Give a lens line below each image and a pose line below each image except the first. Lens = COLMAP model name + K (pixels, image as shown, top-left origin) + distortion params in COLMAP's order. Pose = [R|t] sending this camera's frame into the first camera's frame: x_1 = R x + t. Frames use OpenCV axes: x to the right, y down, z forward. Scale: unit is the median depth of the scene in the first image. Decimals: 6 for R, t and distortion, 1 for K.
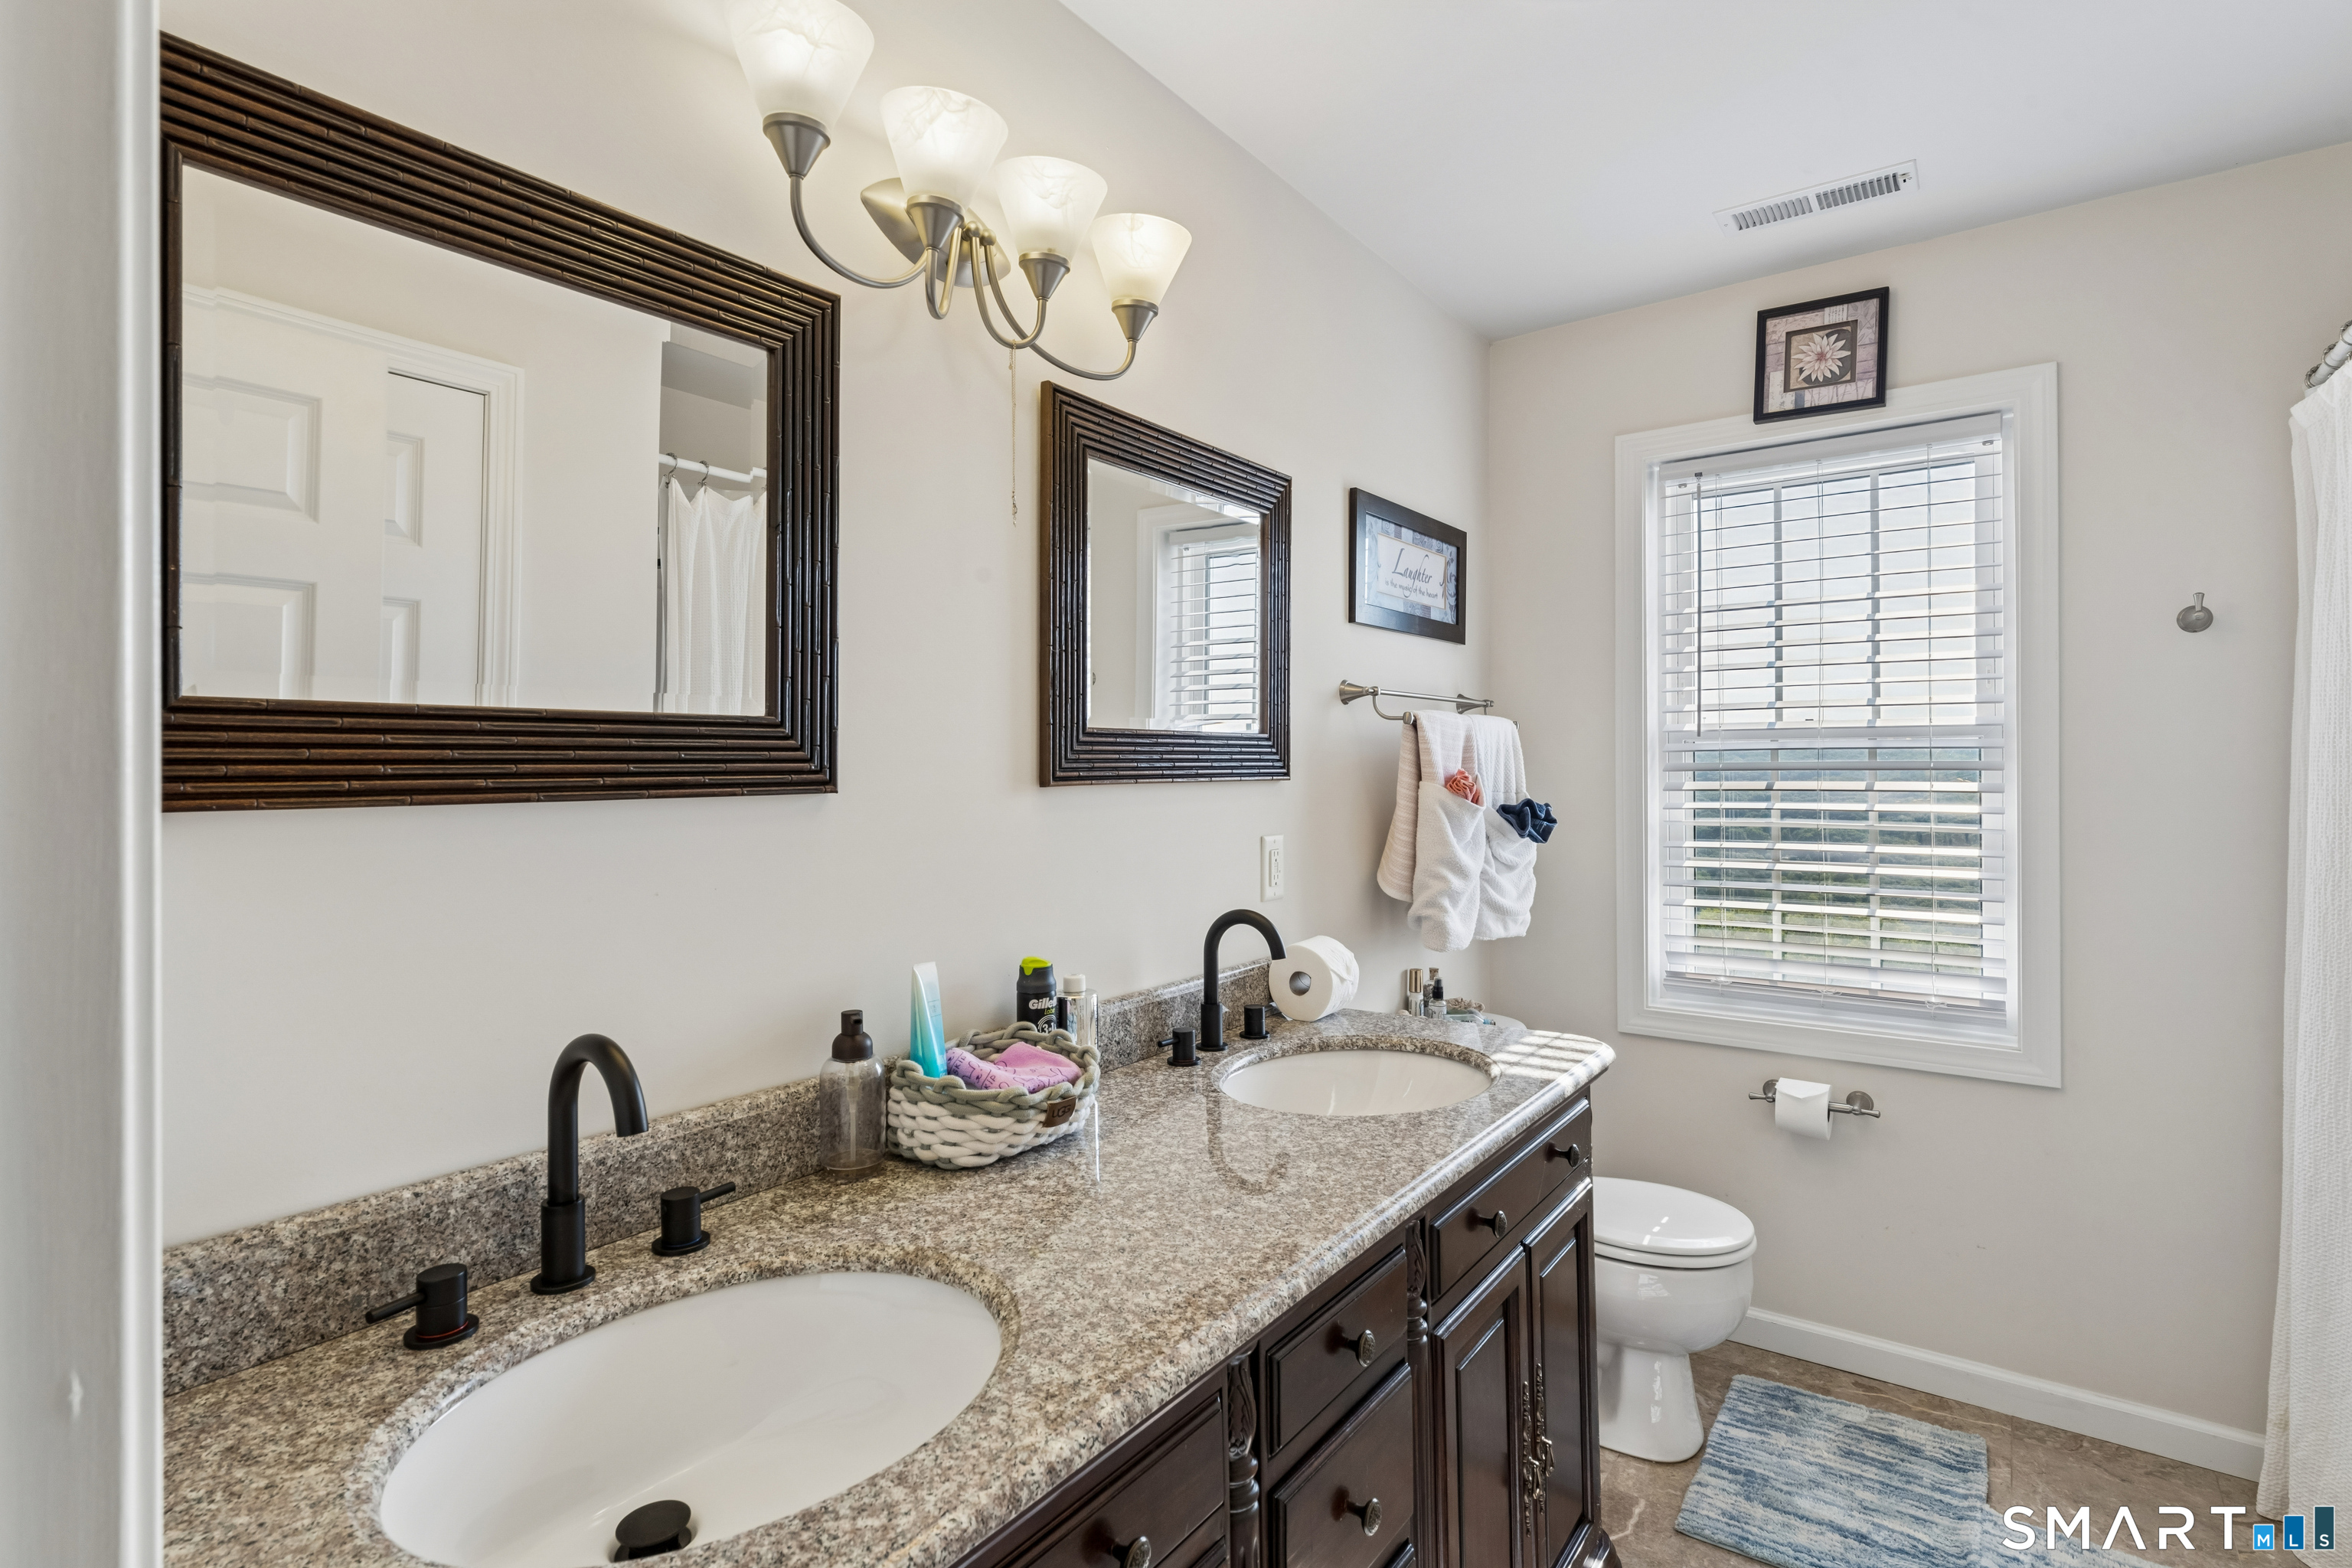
lens RADIAL K [[1145.3, 0, 1176.0], [0, 1145.3, 767.7], [0, 0, 1]] dist [-0.001275, 0.000681]
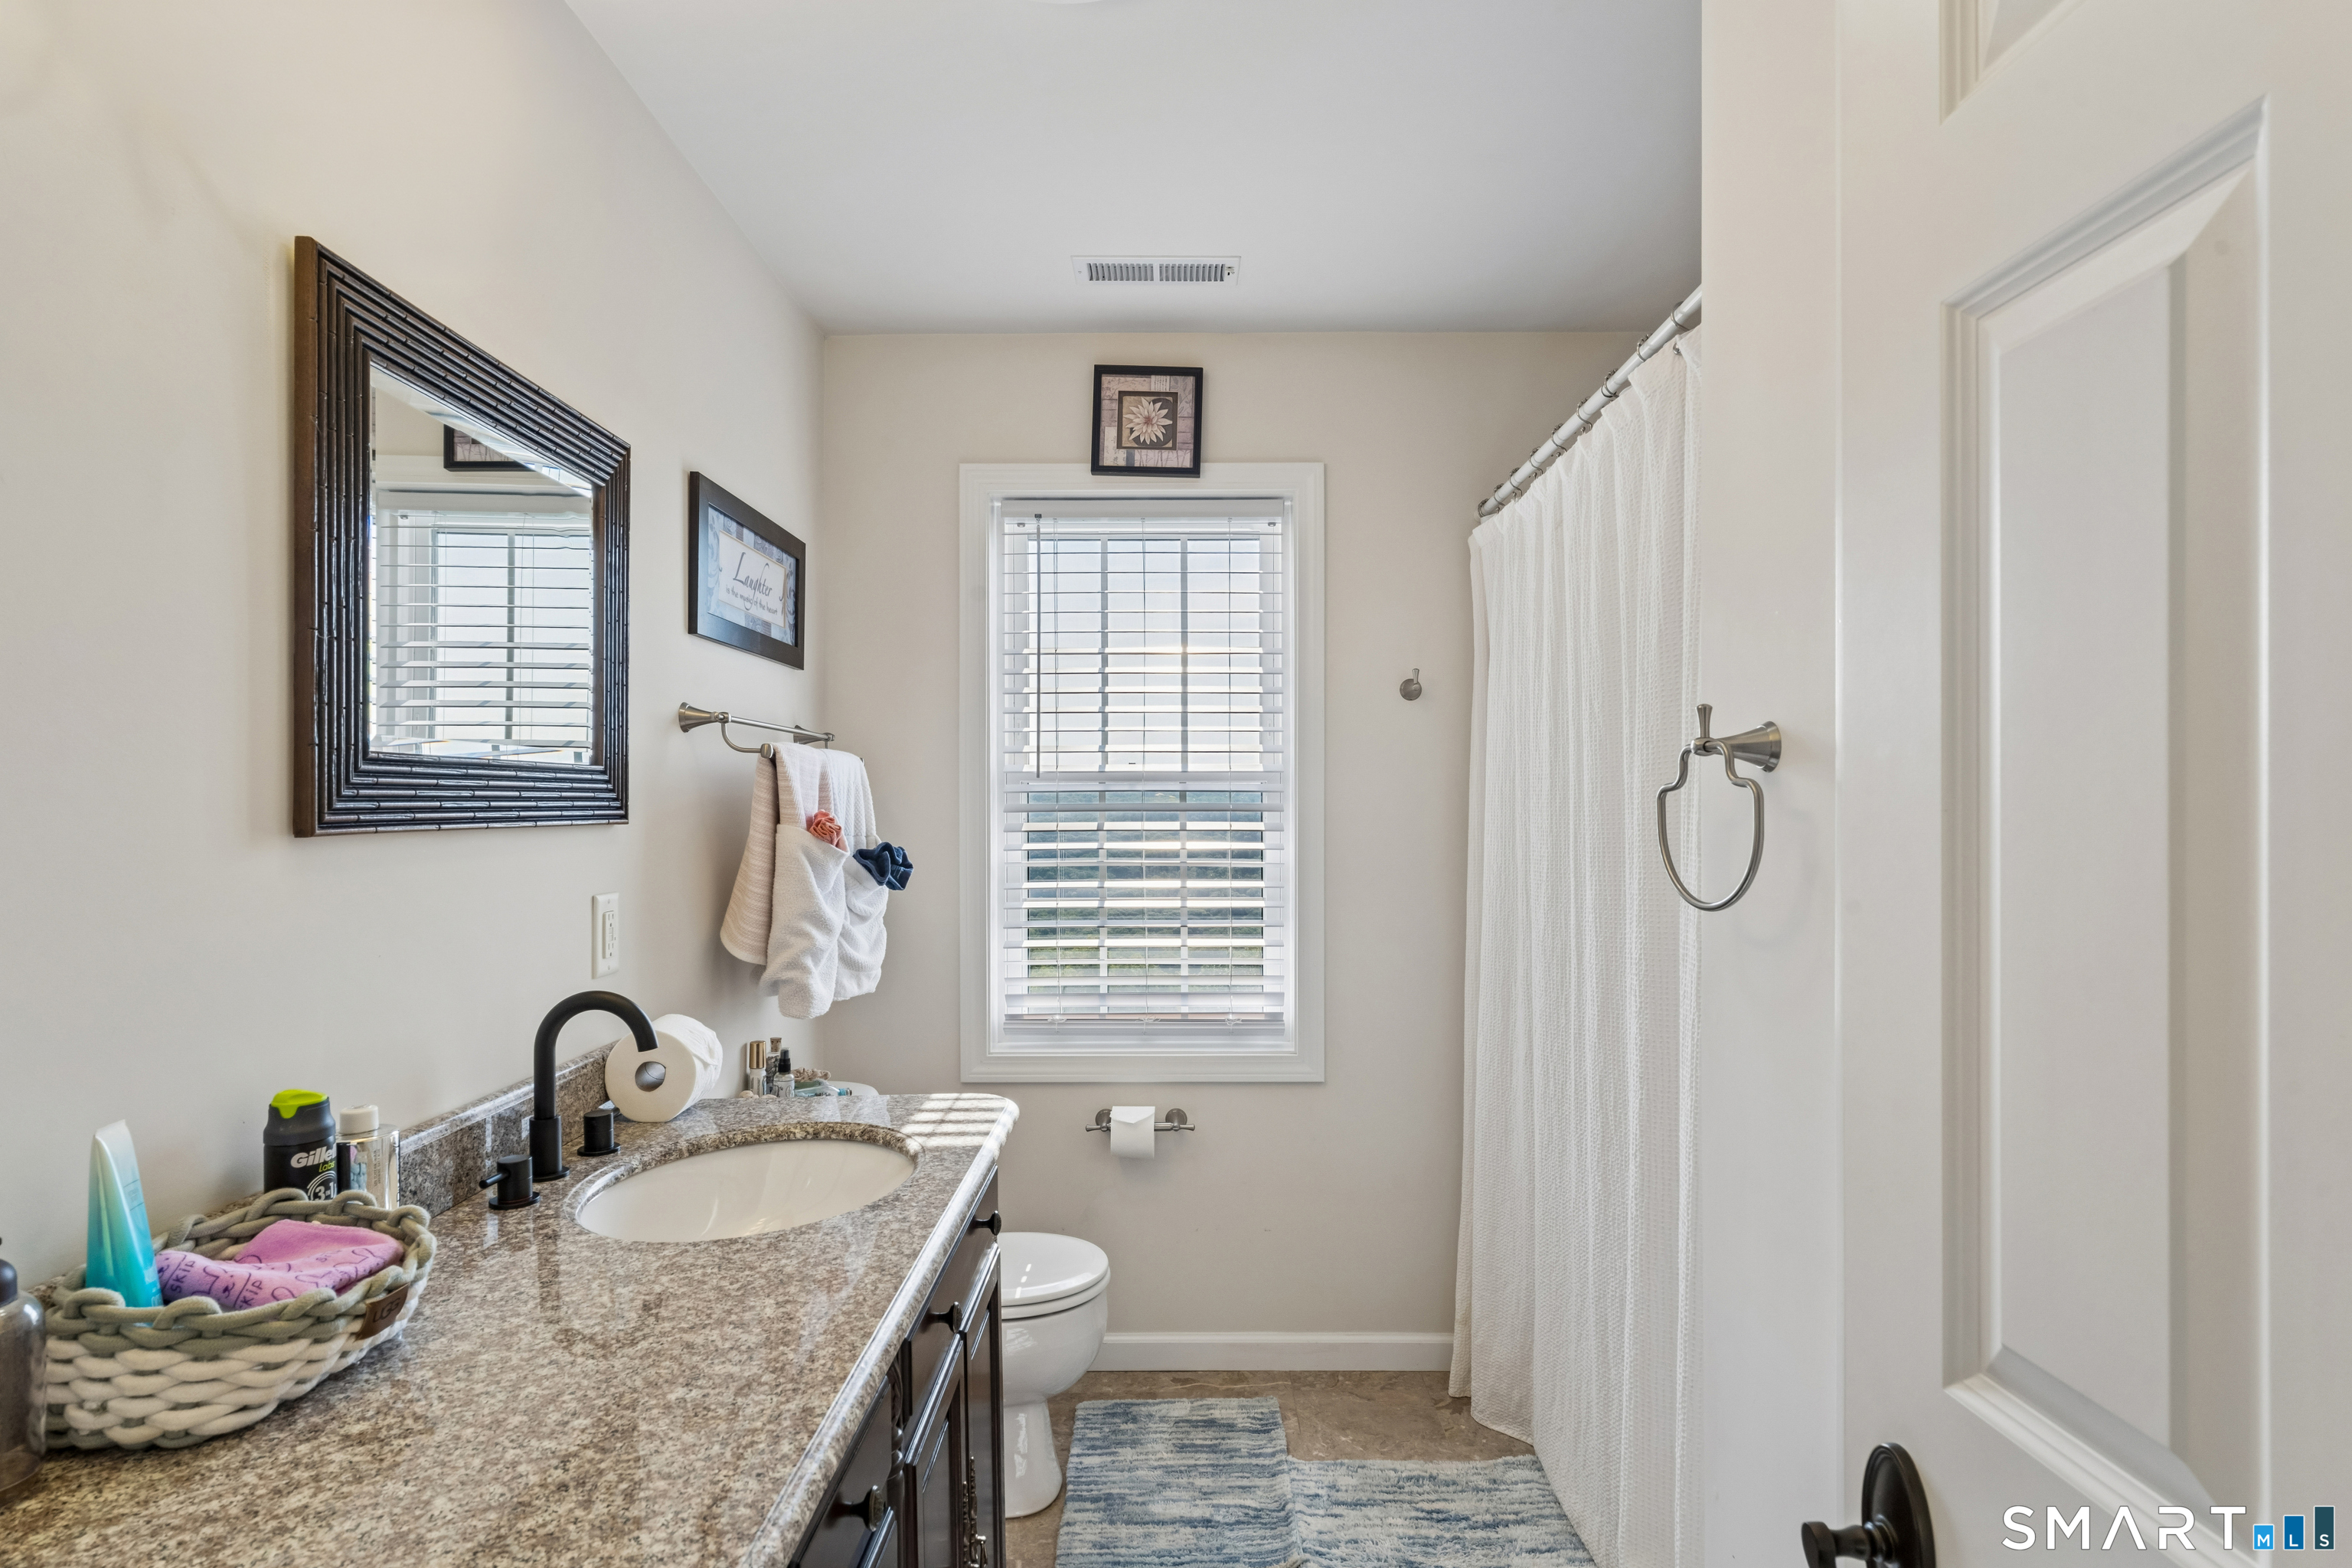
lens RADIAL K [[1221.0, 0, 1178.5], [0, 1221.0, 814.8], [0, 0, 1]] dist [0.004167, -0.000483]
pose [[0.805598, -0.001450, 0.592461, -0.091451], [-0.002184, 0.999983, 0.005418, -0.001100], [-0.592459, -0.005659, 0.805581, 0.078481]]
